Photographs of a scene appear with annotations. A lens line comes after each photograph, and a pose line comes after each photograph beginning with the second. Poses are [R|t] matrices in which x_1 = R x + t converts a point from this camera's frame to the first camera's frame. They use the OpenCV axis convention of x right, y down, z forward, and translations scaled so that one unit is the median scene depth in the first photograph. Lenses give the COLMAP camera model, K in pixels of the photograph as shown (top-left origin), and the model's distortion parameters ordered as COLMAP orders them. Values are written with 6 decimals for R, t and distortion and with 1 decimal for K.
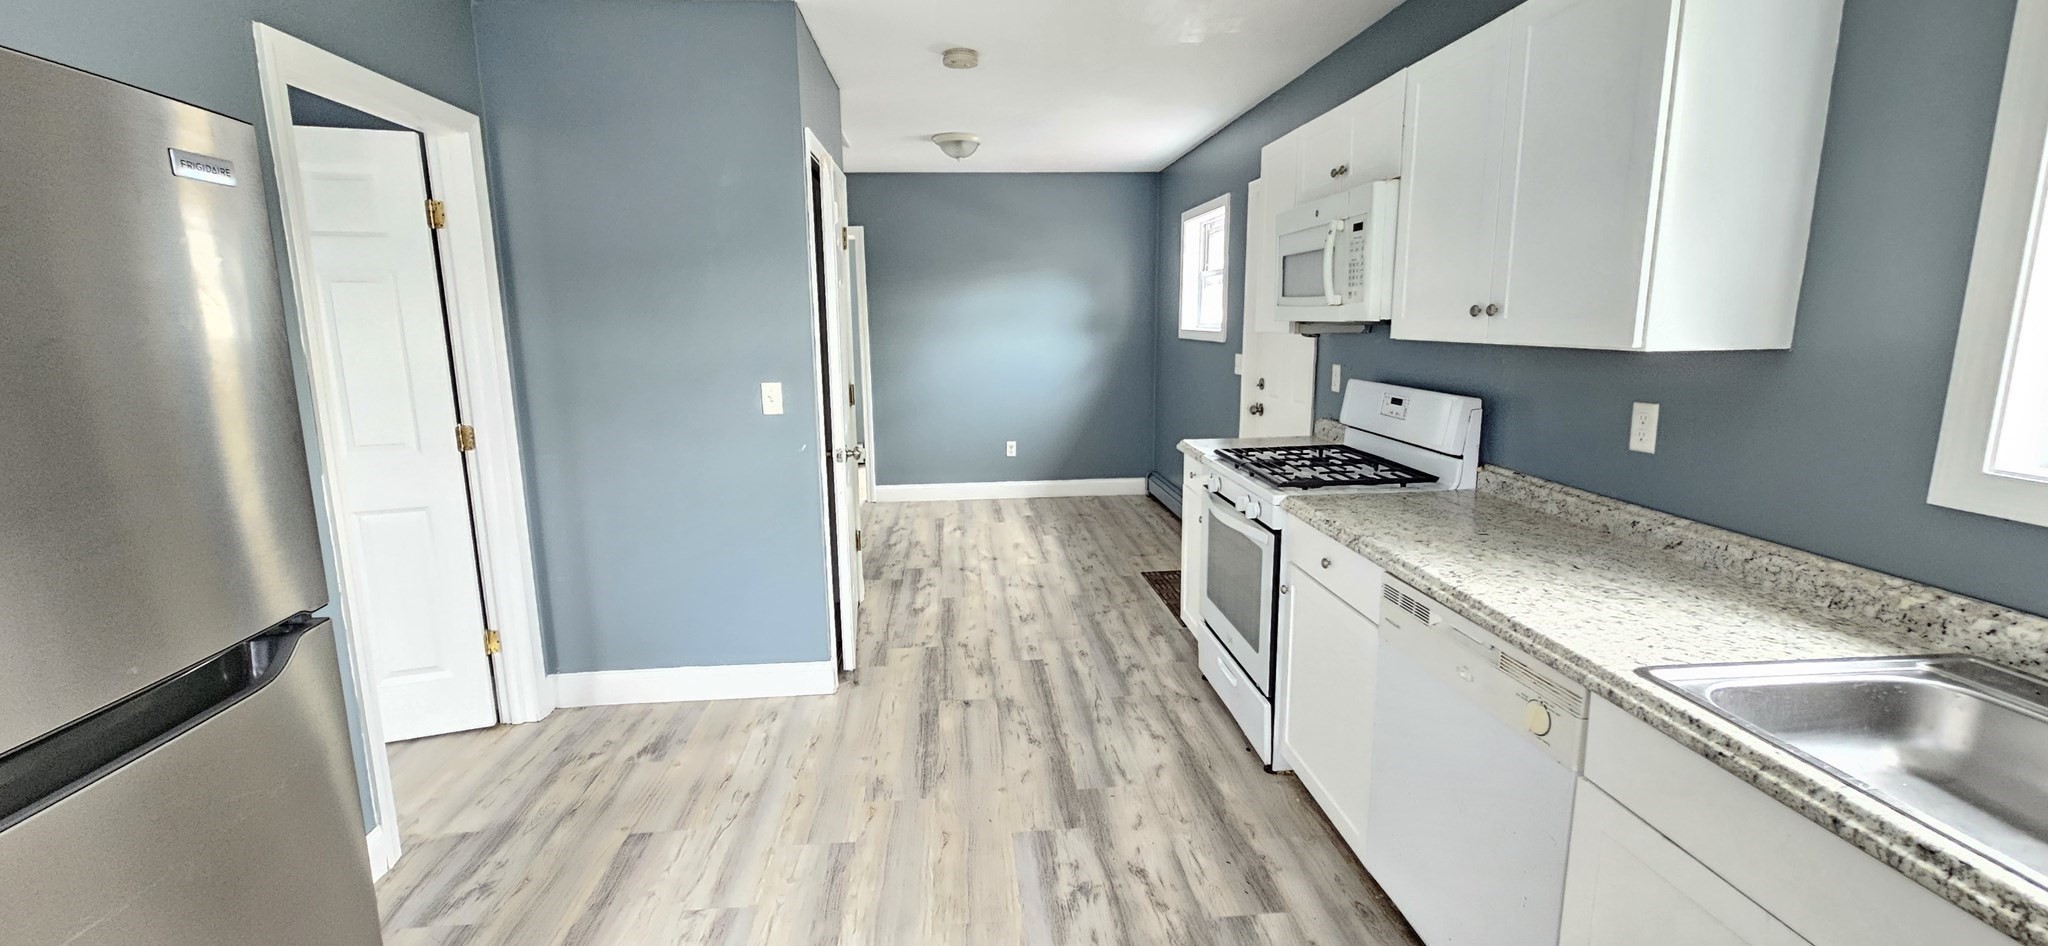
lens RADIAL K [[838.0, 0, 1012.4], [0, 838.0, 467.3], [0, 0, 1]] dist [0.002257, -0.000002]
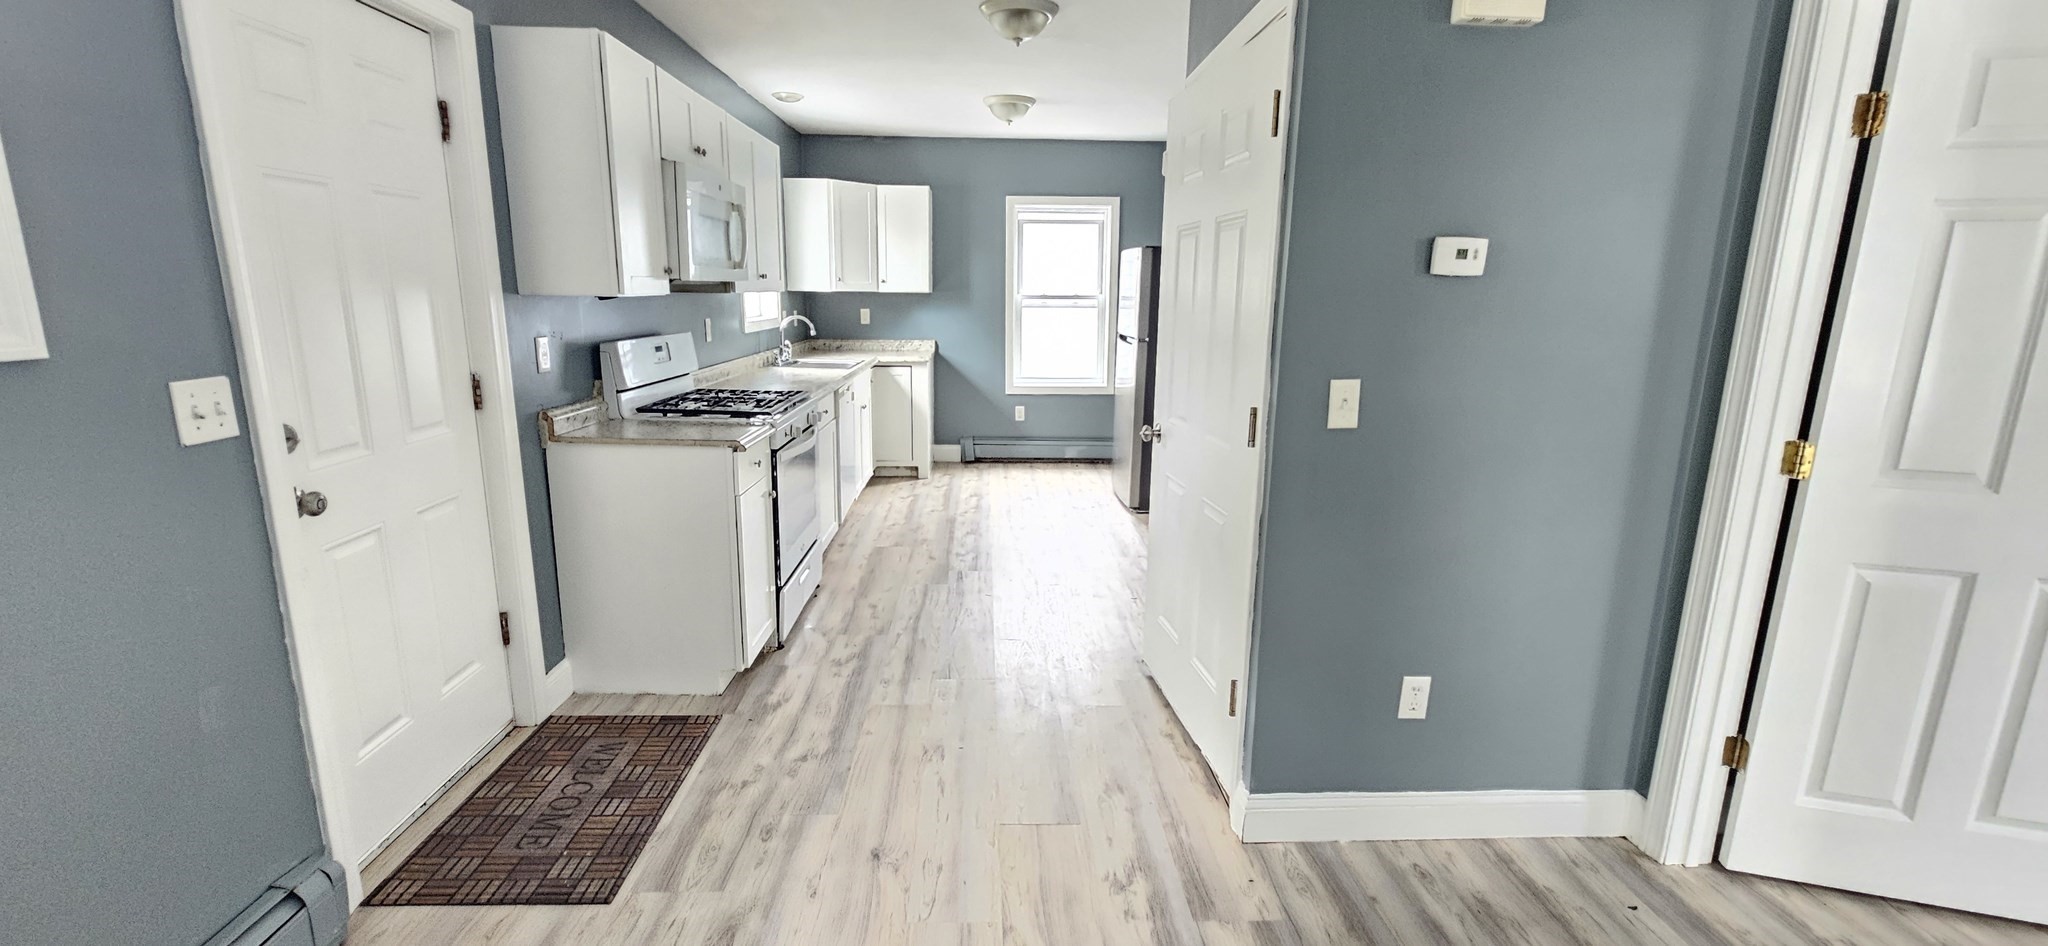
lens RADIAL K [[838.0, 0, 1012.4], [0, 838.0, 467.3], [0, 0, 1]] dist [0.002257, -0.000002]
pose [[-0.999162, -0.010444, 0.039573, -0.093139], [0.005296, 0.925775, 0.378038, -0.372330], [-0.040584, 0.377931, -0.924944, 2.154054]]
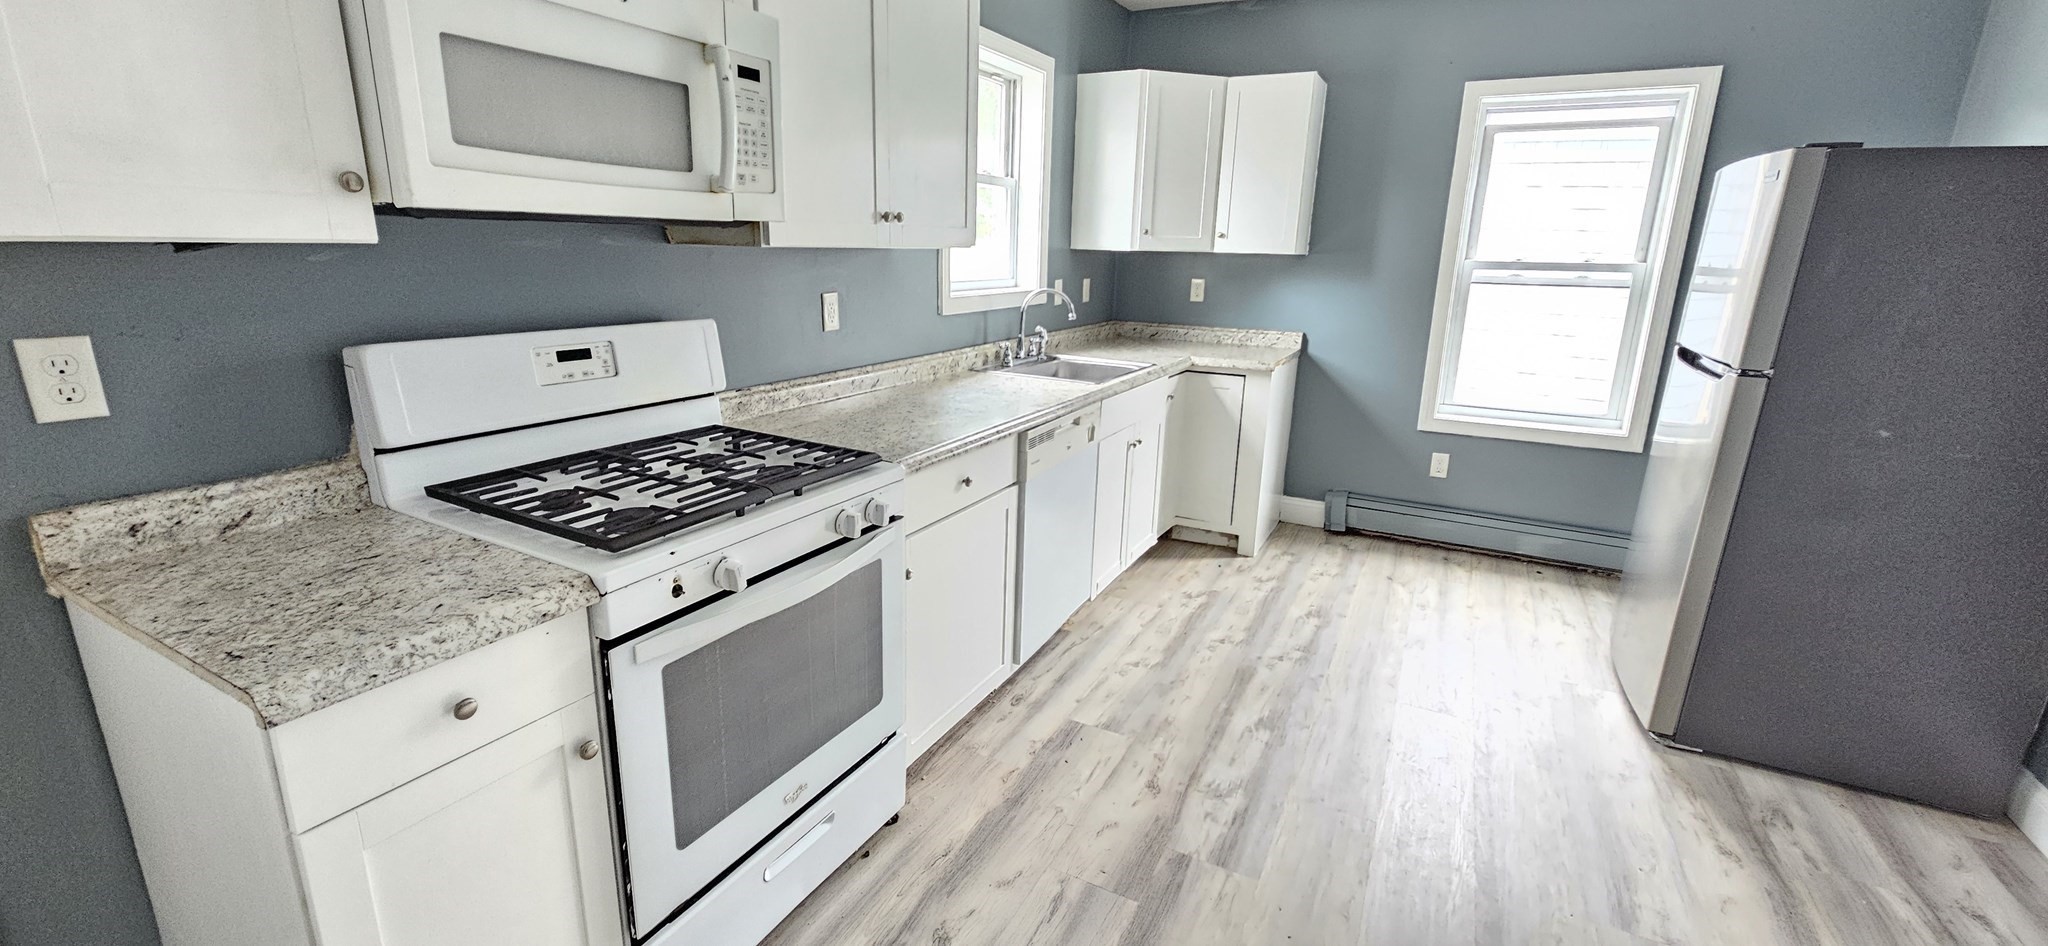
lens RADIAL K [[838.0, 0, 1012.4], [0, 838.0, 467.3], [0, 0, 1]] dist [0.002257, -0.000002]
pose [[-0.848569, -0.144616, 0.508937, -0.126615], [0.080550, 0.915395, 0.394416, -0.217785], [-0.522917, 0.375684, -0.765127, 1.331271]]
